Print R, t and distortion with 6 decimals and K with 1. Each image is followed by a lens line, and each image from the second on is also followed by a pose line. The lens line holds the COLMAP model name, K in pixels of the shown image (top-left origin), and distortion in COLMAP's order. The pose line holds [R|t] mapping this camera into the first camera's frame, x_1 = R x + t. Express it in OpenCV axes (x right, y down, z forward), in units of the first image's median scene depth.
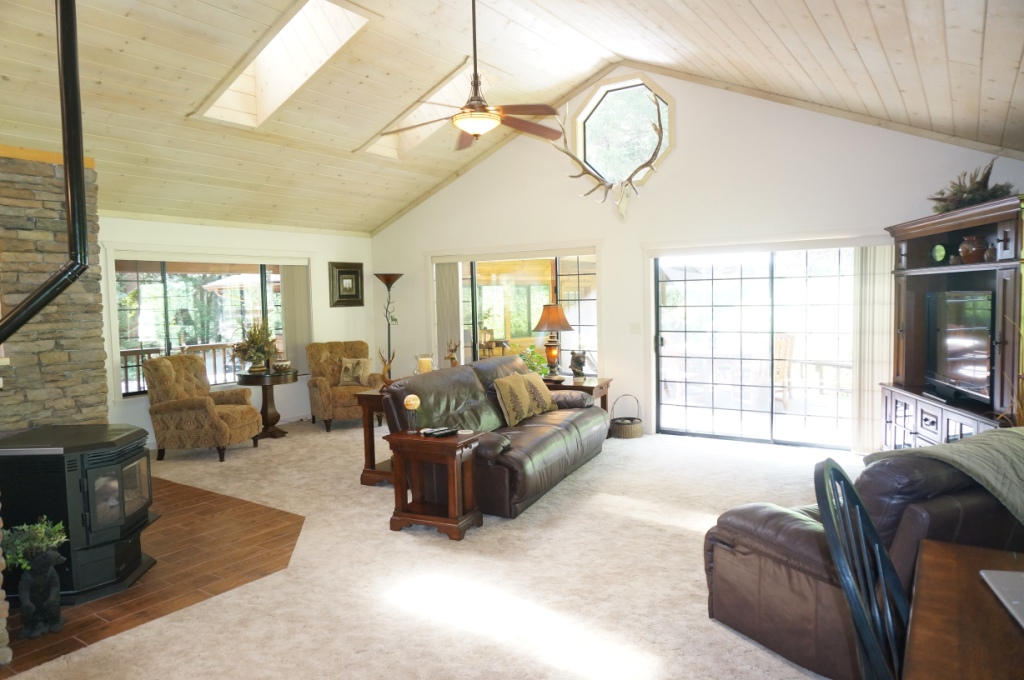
lens RADIAL K [[673.7, 0, 512.0], [0, 673.7, 340.0], [0, 0, 1]] dist [-0.039604, 0.001209]
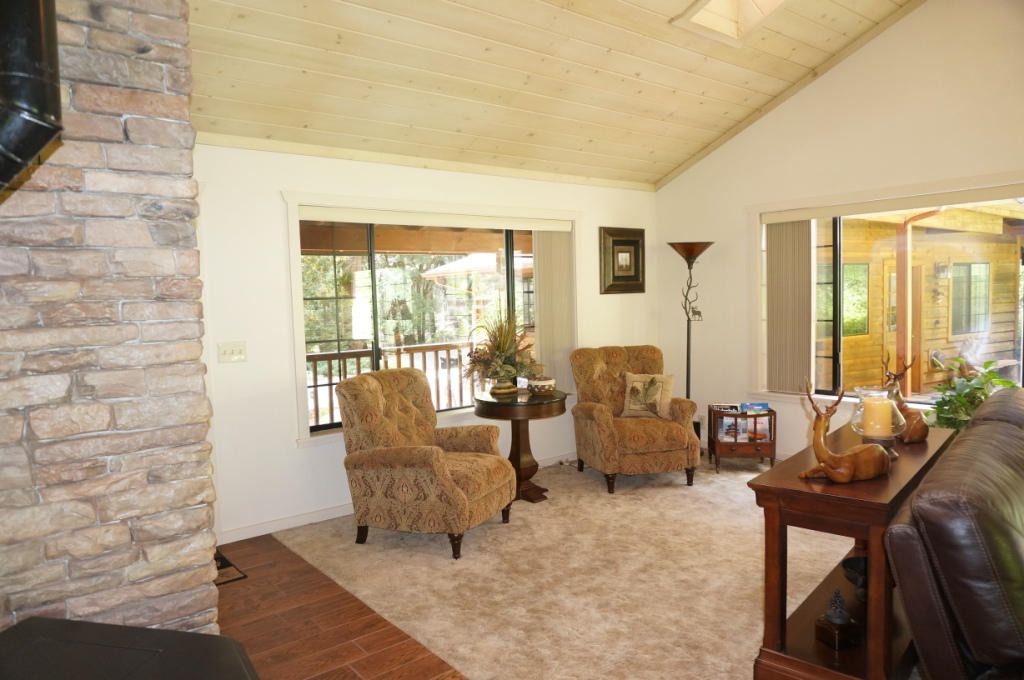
lens RADIAL K [[673.7, 0, 512.0], [0, 673.7, 340.0], [0, 0, 1]] dist [-0.039604, 0.001209]
pose [[0.956571, 0.011464, -0.291272, -0.185805], [-0.007614, 0.999868, 0.014346, -0.014210], [0.291398, -0.011505, 0.956533, 0.385655]]
